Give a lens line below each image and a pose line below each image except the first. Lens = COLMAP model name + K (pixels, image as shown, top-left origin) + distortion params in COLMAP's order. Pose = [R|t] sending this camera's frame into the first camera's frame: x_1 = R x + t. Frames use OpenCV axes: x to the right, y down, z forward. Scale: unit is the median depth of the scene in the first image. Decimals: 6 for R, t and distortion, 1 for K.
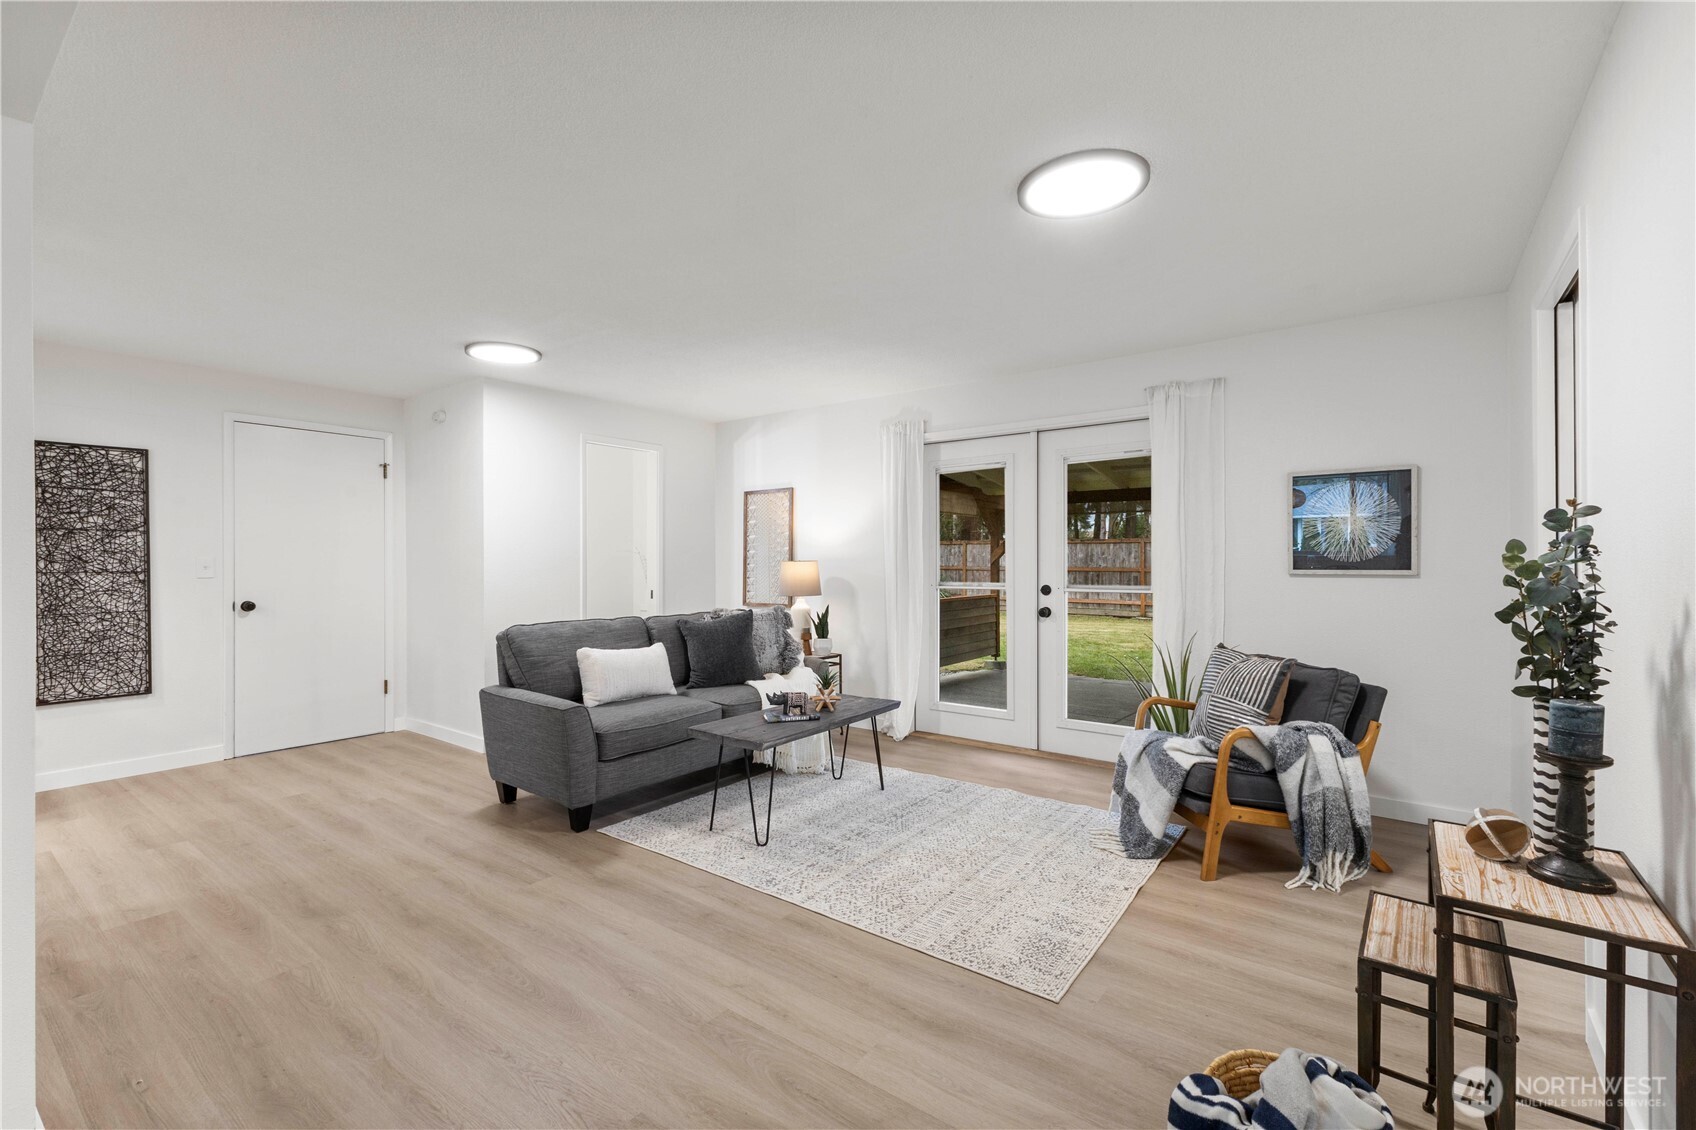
lens RADIAL K [[743.1, 0, 845.5], [0, 743.1, 564.8], [0, 0, 1]] dist [0.010001, 0.000716]
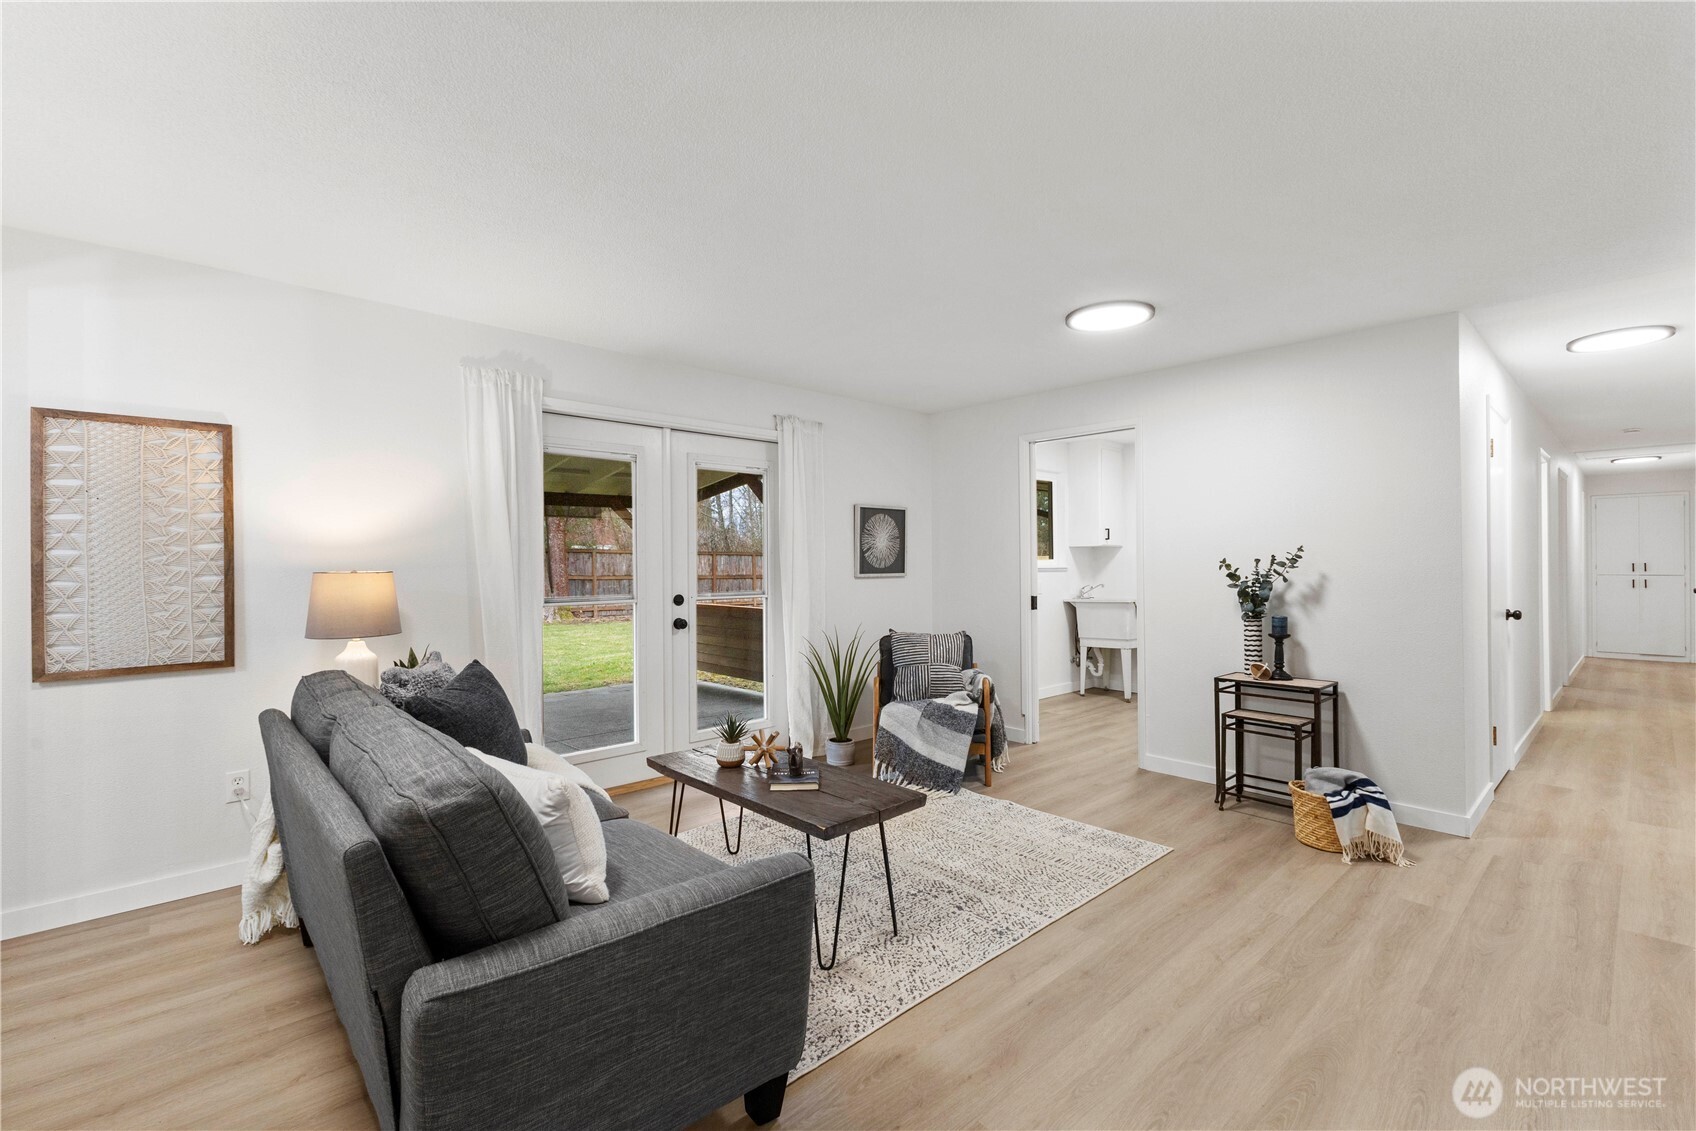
lens RADIAL K [[743.1, 0, 843.9], [0, 743.1, 562.0], [0, 0, 1]] dist [0.010001, 0.000716]
pose [[0.169569, 0.004554, 0.985508, -0.828426], [0.010917, 0.999919, -0.006499, -0.007318], [-0.985458, 0.011861, 0.169505, 0.849182]]
